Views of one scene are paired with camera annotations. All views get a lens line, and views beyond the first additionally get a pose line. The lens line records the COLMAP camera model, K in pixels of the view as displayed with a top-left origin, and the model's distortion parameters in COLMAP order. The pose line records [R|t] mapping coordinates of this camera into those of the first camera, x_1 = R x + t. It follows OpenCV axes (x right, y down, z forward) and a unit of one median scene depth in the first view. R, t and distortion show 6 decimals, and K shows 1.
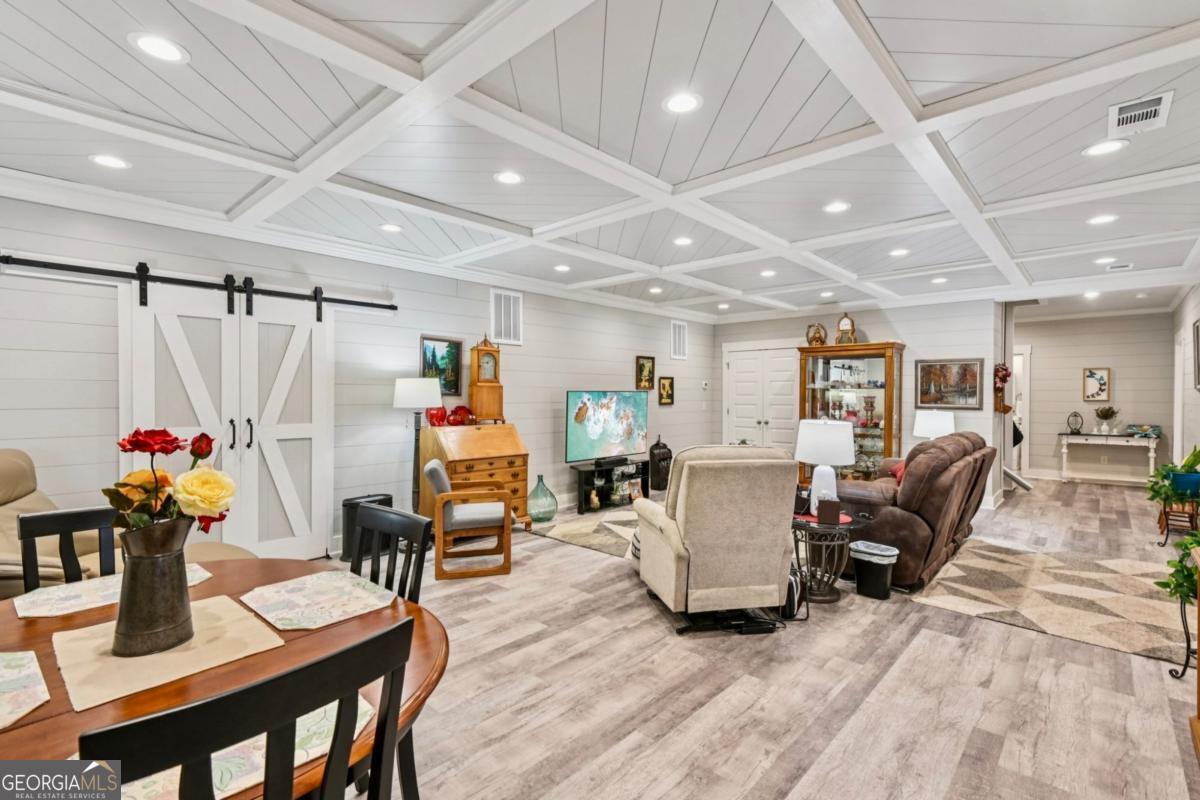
lens RADIAL K [[550.5, 0, 605.3], [0, 550.5, 407.6], [0, 0, 1]] dist [0.003348, 0.000892]
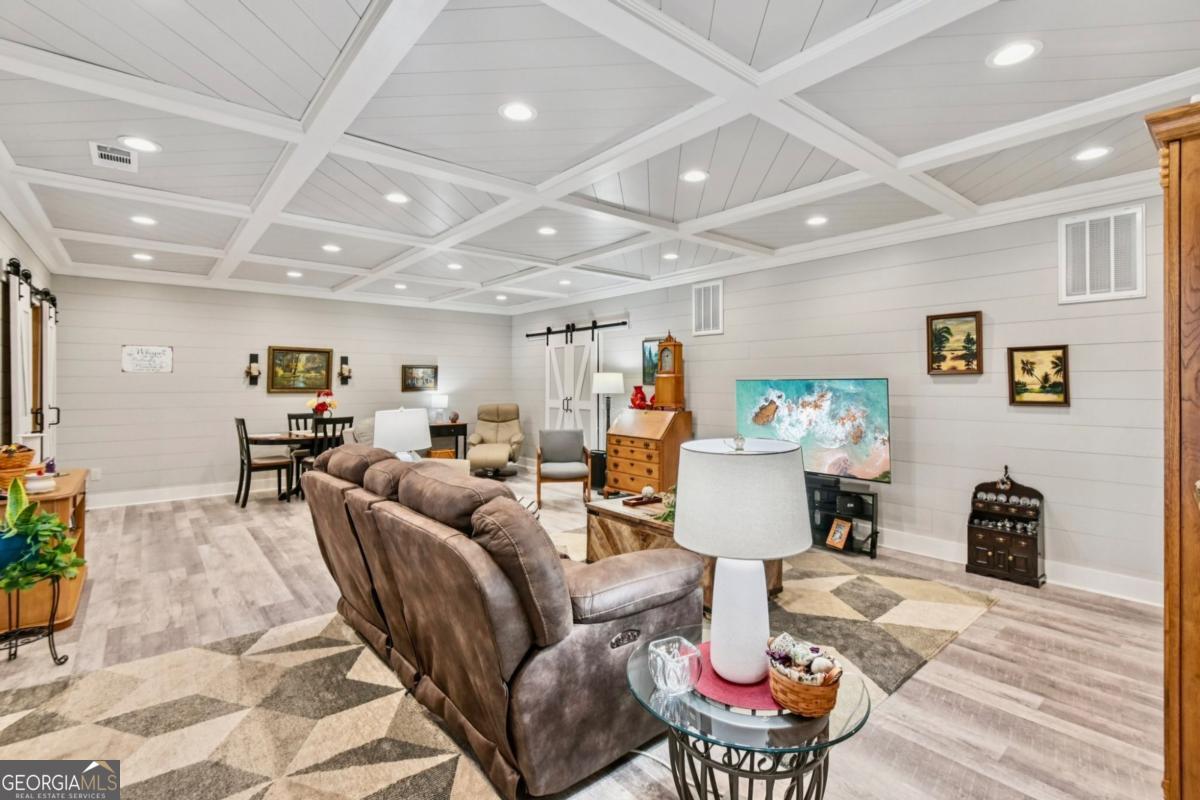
lens RADIAL K [[548.5, 0, 600.3], [0, 548.5, 392.2], [0, 0, 1]] dist [0.003338, -0.000835]
pose [[-0.139817, 0.010814, -0.990118, 0.944029], [-0.025048, 0.999582, 0.014454, -0.021087], [0.989860, 0.026822, -0.139488, 1.053236]]
